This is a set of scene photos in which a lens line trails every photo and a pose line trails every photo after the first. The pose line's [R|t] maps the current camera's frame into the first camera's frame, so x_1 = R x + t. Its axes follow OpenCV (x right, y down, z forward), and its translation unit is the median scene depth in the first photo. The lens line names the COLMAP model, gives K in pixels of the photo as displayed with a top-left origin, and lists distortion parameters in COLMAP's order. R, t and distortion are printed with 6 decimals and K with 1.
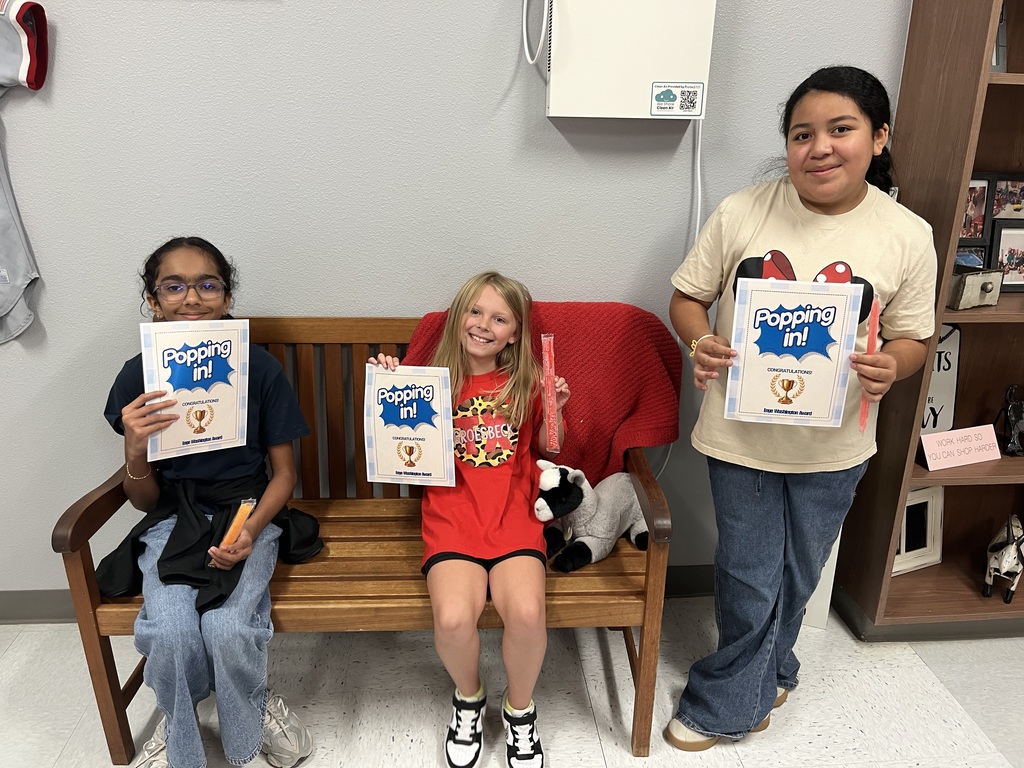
lens RADIAL K [[782.2, 0, 513.2], [0, 782.2, 389.5], [0, 0, 1]] dist [0.051667, -0.070969]
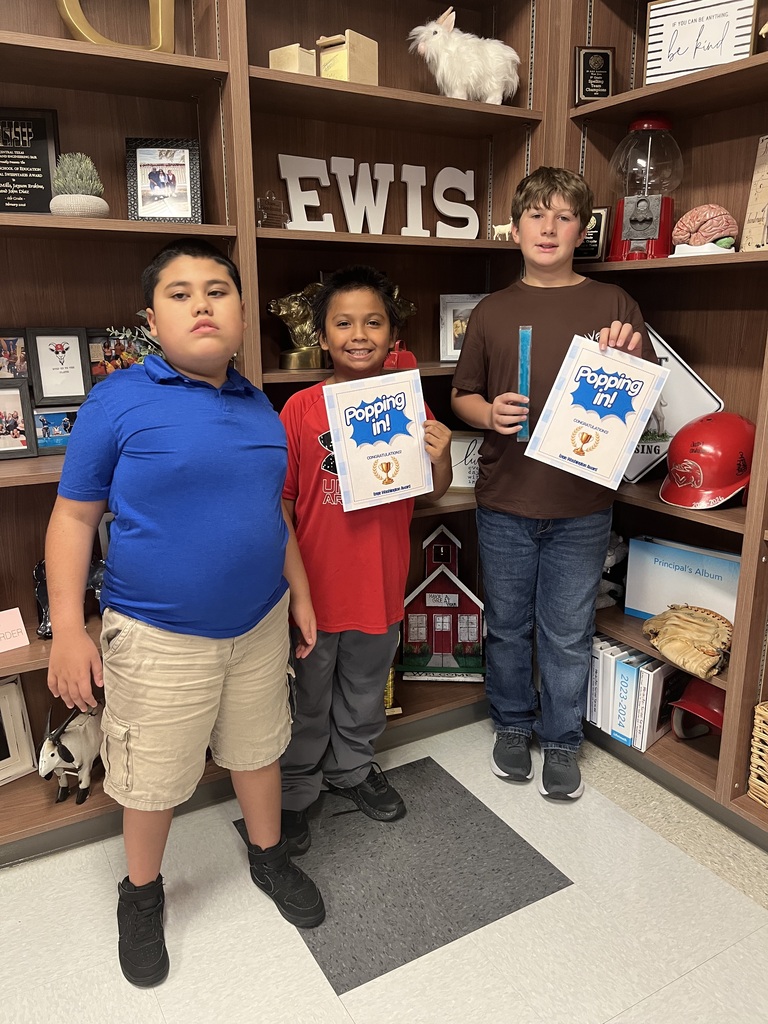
lens RADIAL K [[782.2, 0, 384.9], [0, 782.2, 513.8], [0, 0, 1]] dist [0.051667, -0.070969]
pose [[0.903324, -0.120866, 0.411578, 0.647254], [0.158735, 0.985559, -0.058965, 0.059866], [-0.398508, 0.118596, 0.909465, 0.018463]]
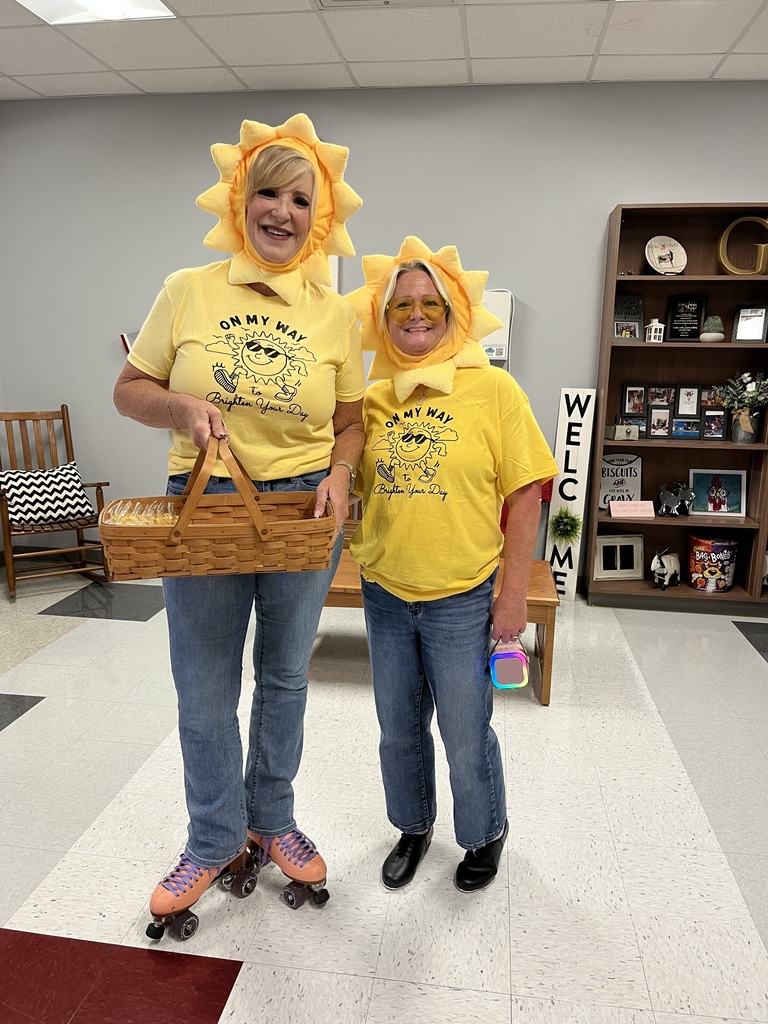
lens RADIAL K [[782.2, 0, 385.5], [0, 782.2, 514.3], [0, 0, 1]] dist [0.051667, -0.070969]
pose [[0.976763, 0.049723, -0.208476, 0.362546], [-0.079554, 0.987338, -0.137243, 0.436138], [0.199012, 0.150639, 0.968350, -1.197948]]
